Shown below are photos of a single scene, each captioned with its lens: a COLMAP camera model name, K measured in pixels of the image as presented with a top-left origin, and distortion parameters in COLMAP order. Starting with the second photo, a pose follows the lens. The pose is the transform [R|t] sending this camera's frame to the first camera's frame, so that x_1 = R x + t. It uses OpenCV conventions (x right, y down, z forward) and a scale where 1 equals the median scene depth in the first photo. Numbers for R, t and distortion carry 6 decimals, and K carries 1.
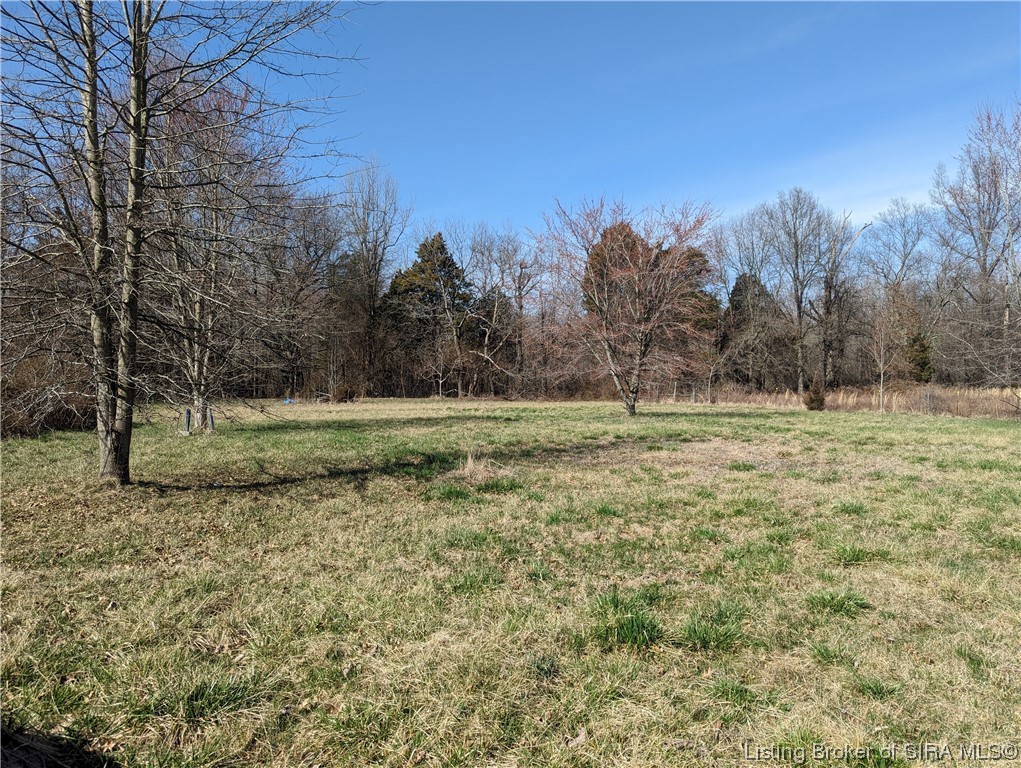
lens RADIAL K [[718.6, 0, 508.0], [0, 718.6, 381.4], [0, 0, 1]] dist [0.056798, -0.044965]
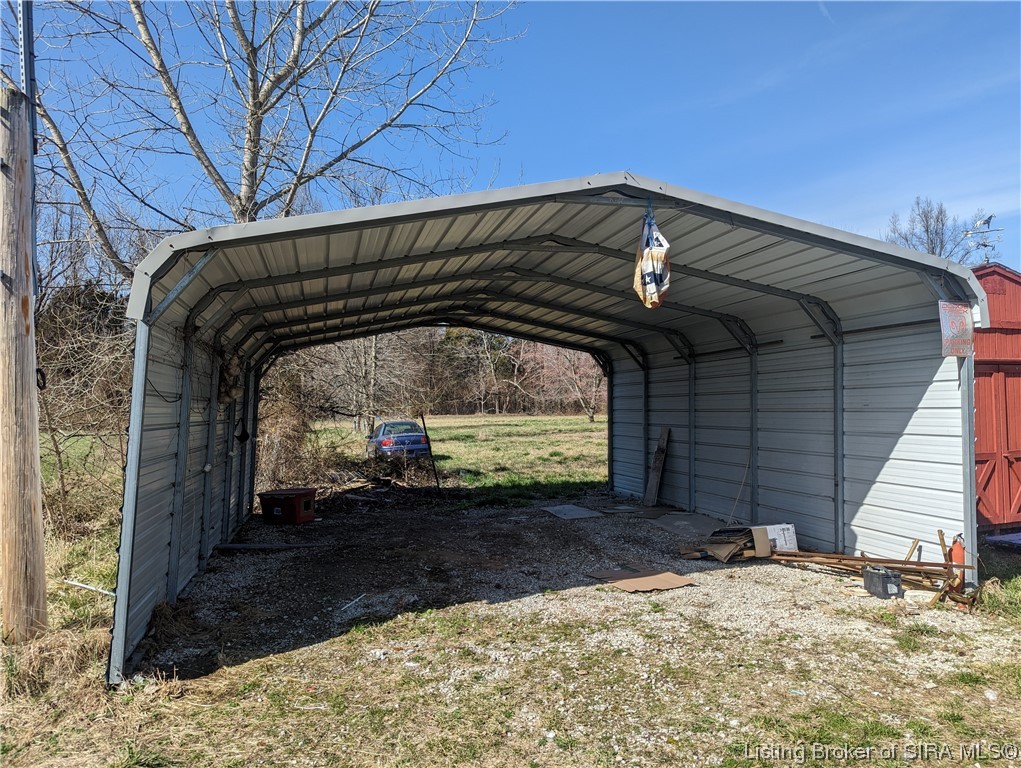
lens RADIAL K [[718.6, 0, 508.0], [0, 718.6, 381.4], [0, 0, 1]] dist [0.056798, -0.044965]
pose [[0.997306, -0.021265, -0.070207, 0.051971], [0.019553, 0.999497, -0.024976, -0.005449], [0.070702, 0.023536, 0.997220, -0.368727]]
